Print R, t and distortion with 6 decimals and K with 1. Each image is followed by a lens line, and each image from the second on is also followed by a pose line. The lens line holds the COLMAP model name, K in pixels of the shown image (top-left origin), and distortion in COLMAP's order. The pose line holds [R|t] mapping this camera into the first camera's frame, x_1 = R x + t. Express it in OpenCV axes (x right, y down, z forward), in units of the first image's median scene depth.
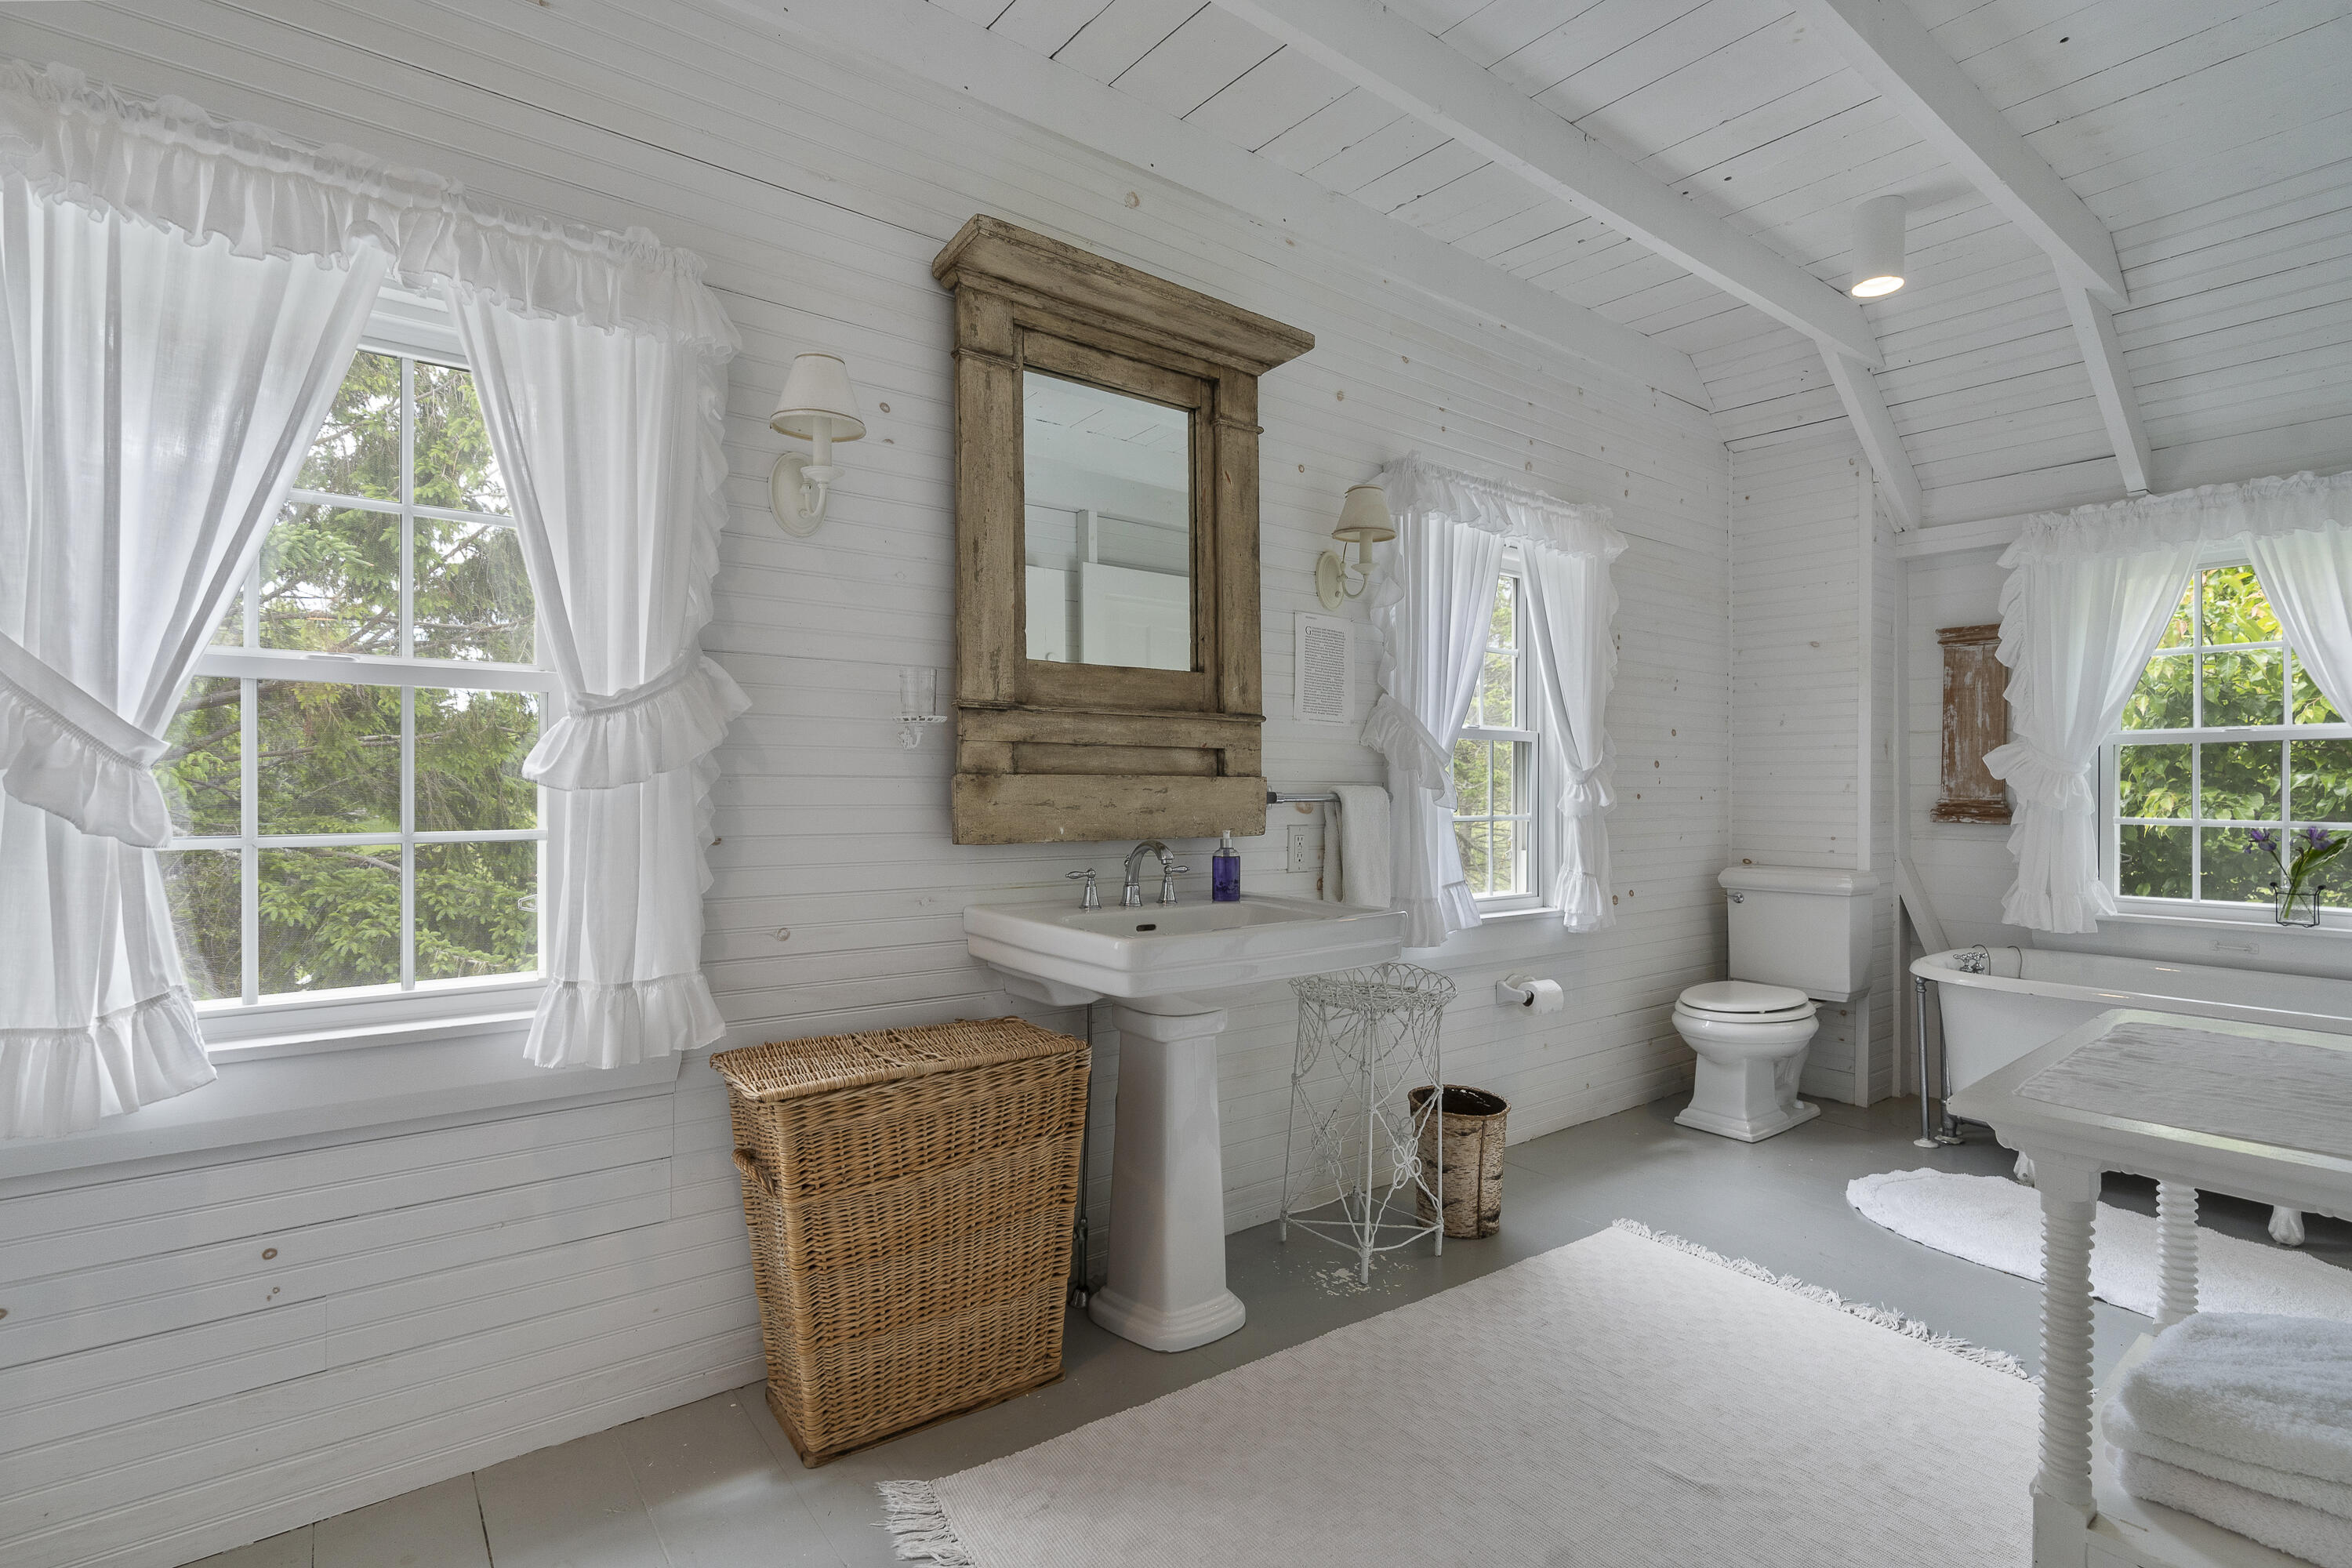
lens RADIAL K [[1212.1, 0, 1172.7], [0, 1212.1, 782.6], [0, 0, 1]] dist [0.000641, -0.000183]
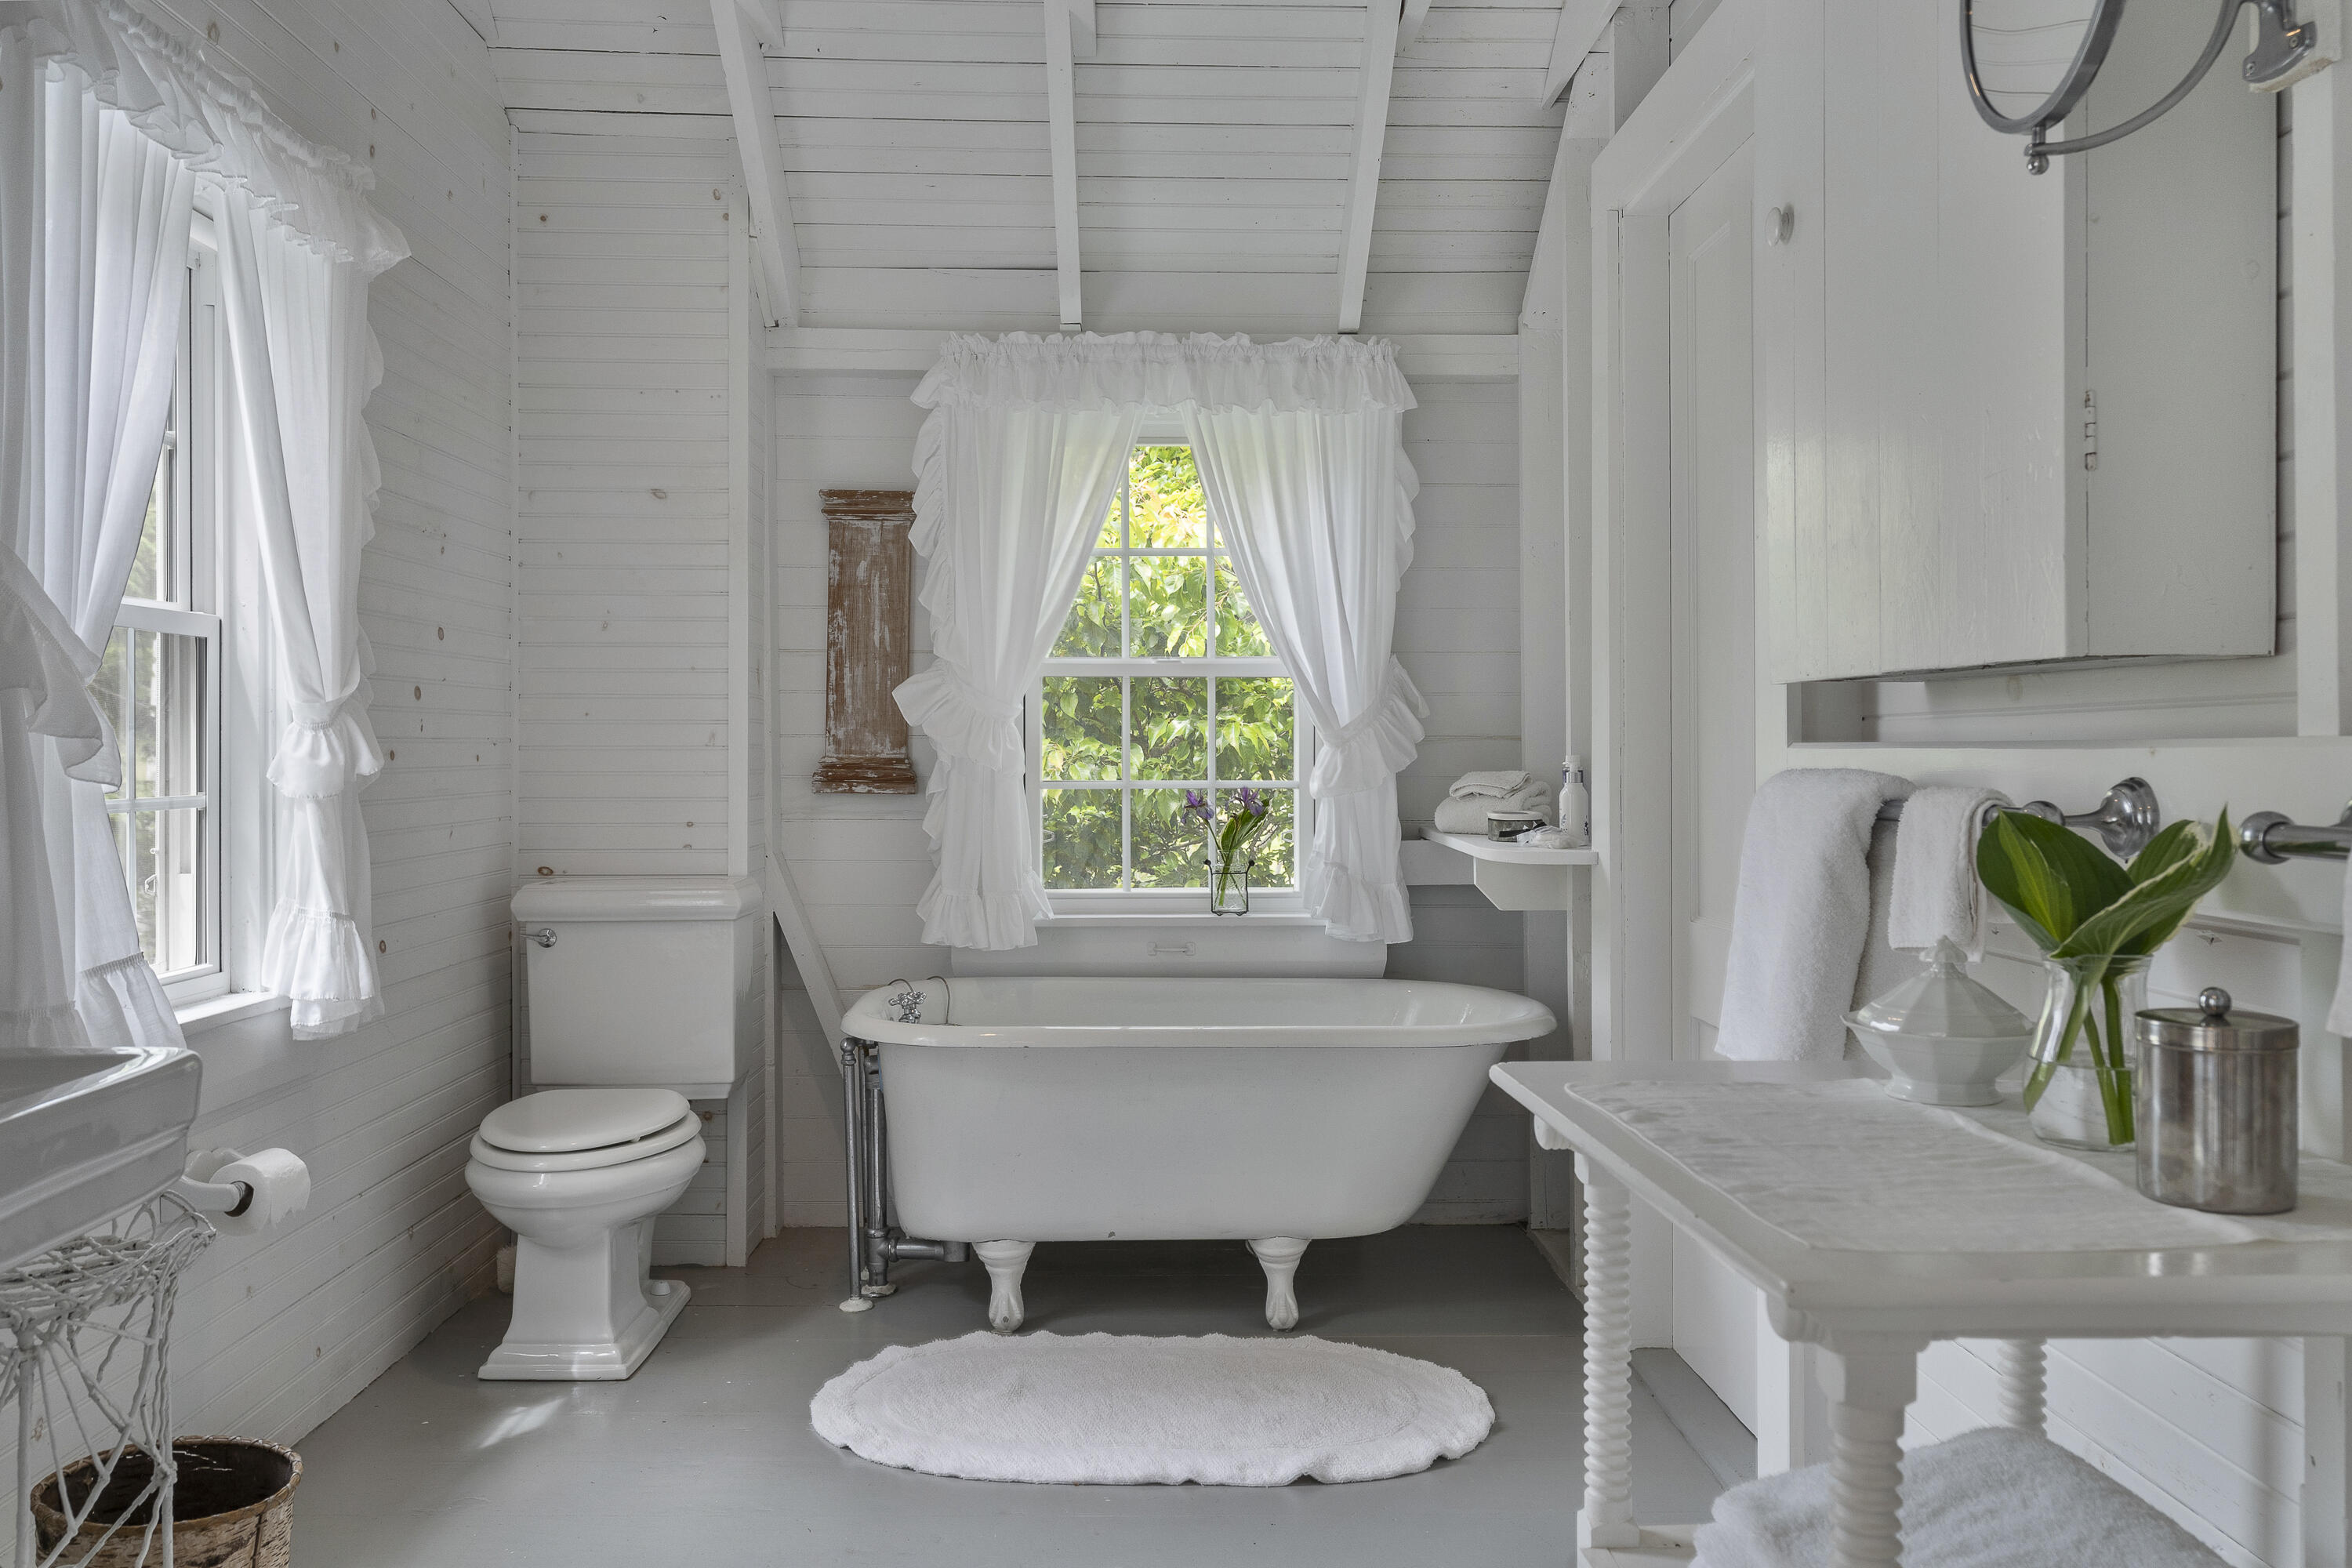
lens RADIAL K [[1915.6, 0, 1177.6], [0, 1915.6, 752.3], [0, 0, 1]] dist [0.013978, 0.014476]
pose [[0.573545, -0.004404, 0.819163, -0.093627], [-0.000554, 0.999983, 0.005765, 0.005774], [-0.819174, -0.003760, 0.573532, 0.286599]]
